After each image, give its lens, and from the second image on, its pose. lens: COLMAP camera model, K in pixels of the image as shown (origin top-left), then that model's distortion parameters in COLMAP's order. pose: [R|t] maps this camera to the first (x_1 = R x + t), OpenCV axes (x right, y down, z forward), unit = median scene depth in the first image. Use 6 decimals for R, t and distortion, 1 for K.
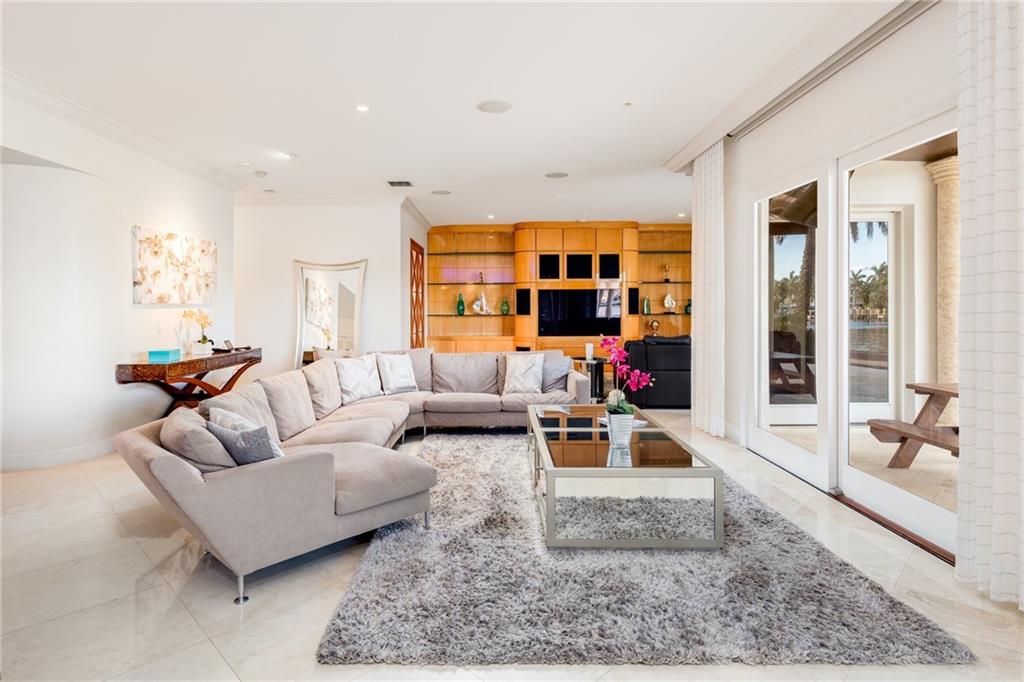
lens RADIAL K [[535.4, 0, 483.8], [0, 535.4, 308.1], [0, 0, 1]] dist [0.001463, 0.000256]
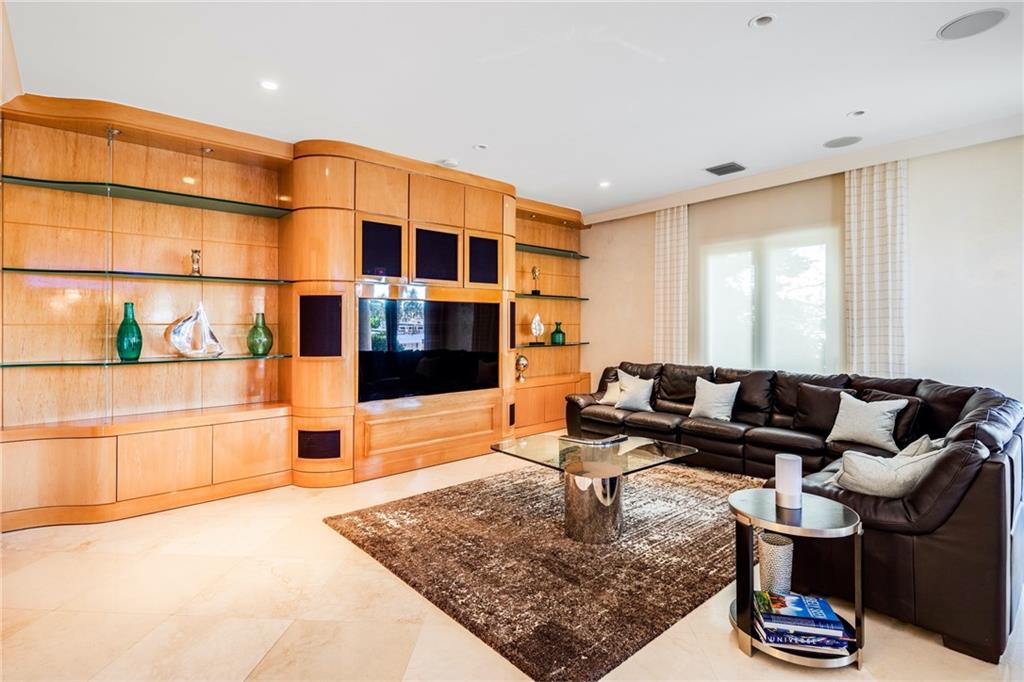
lens RADIAL K [[498.3, 0, 511.4], [0, 498.3, 325.0], [0, 0, 1]] dist [0.001576, 0.000342]
pose [[0.740432, 0.003237, 0.672124, -0.082782], [0.006096, 0.999915, -0.011532, -0.006596], [-0.672104, 0.012636, 0.740349, 0.605543]]
